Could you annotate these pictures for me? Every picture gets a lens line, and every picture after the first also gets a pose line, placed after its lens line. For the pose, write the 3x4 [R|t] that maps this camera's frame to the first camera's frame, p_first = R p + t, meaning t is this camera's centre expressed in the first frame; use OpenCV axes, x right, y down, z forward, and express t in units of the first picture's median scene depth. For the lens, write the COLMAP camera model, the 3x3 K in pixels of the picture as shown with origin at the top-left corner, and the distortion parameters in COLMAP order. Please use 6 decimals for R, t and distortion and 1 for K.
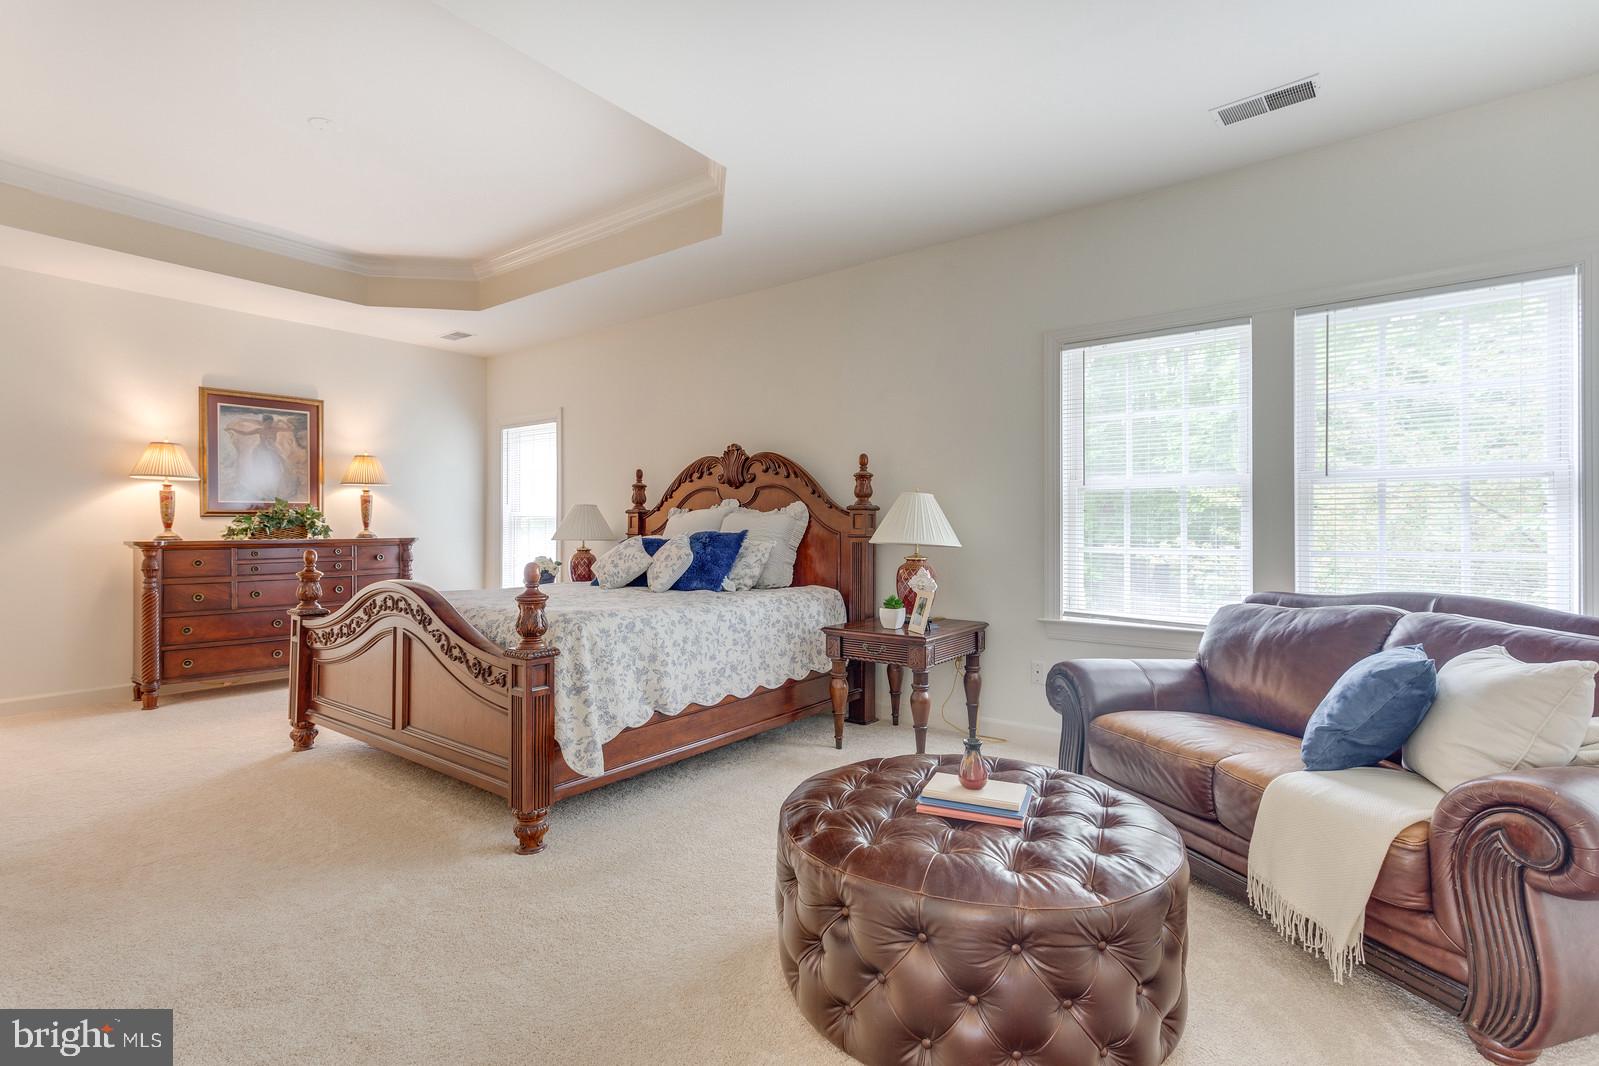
lens RADIAL K [[769.6, 0, 799.1], [0, 769.6, 532.1], [0, 0, 1]] dist [0.008200, 0.002192]
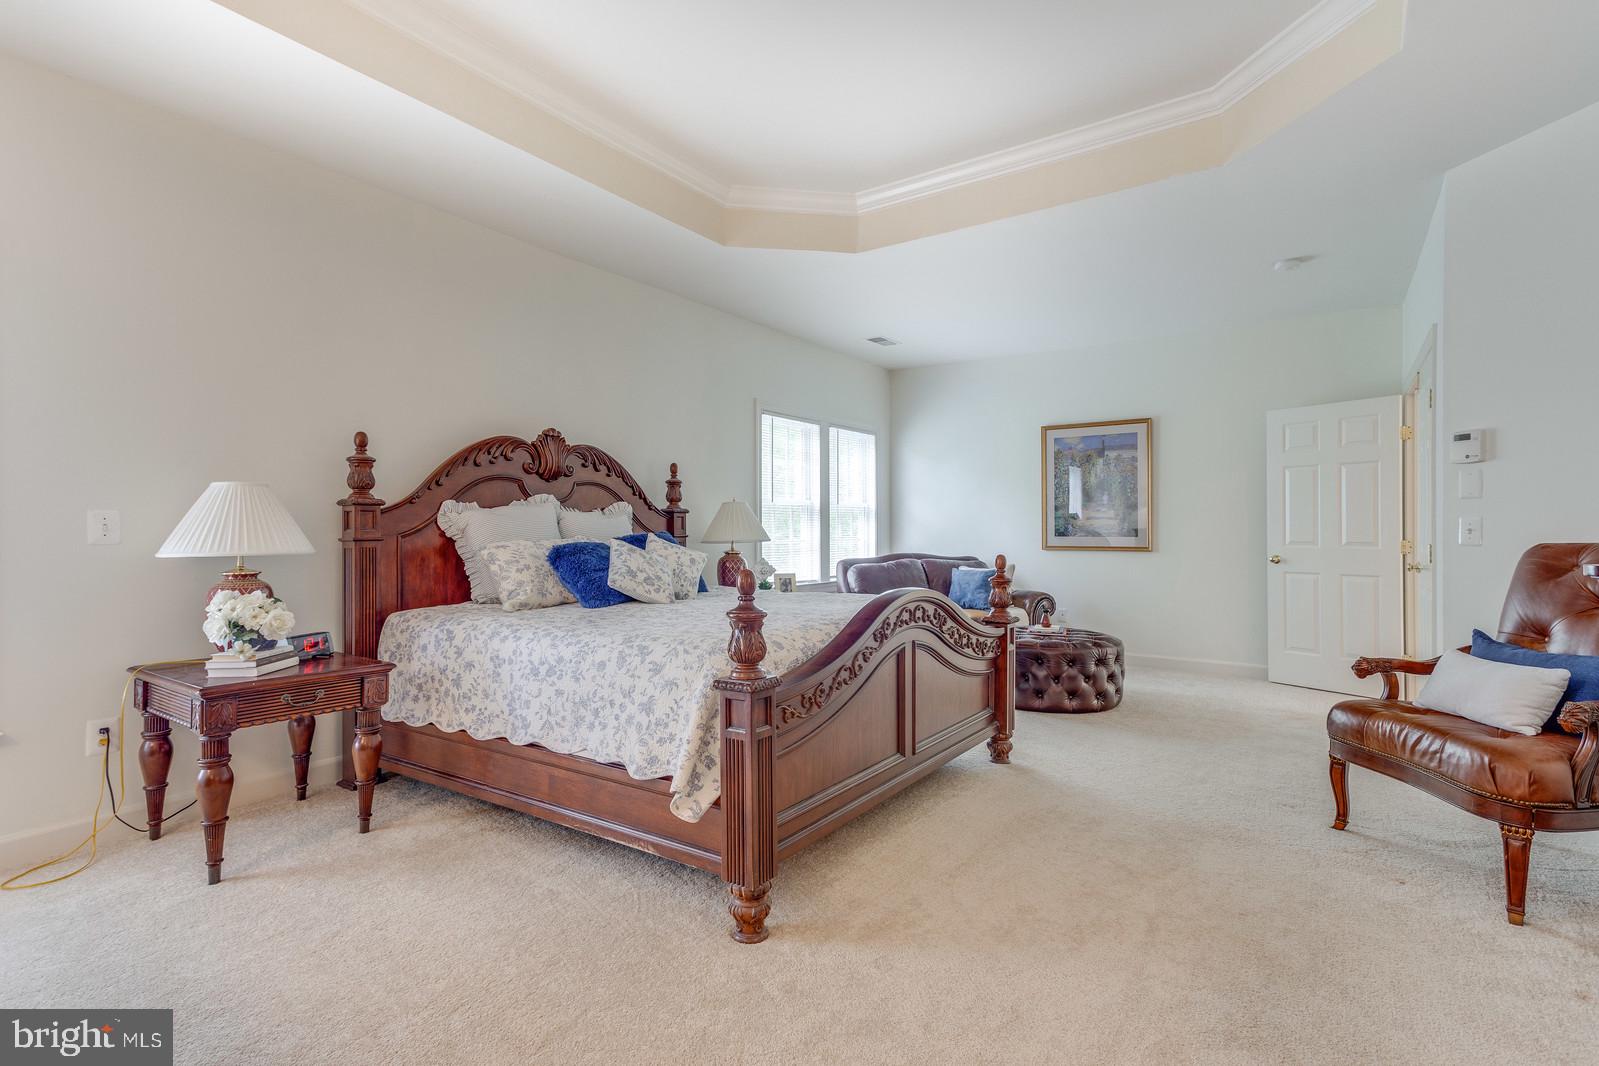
lens RADIAL K [[769.6, 0, 799.2], [0, 769.6, 528.1], [0, 0, 1]] dist [0.008200, 0.002192]
pose [[-0.045374, -0.003454, 0.998964, -1.029170], [0.002569, 0.999990, 0.003575, -0.009638], [-0.998967, 0.002729, -0.045365, 0.848401]]
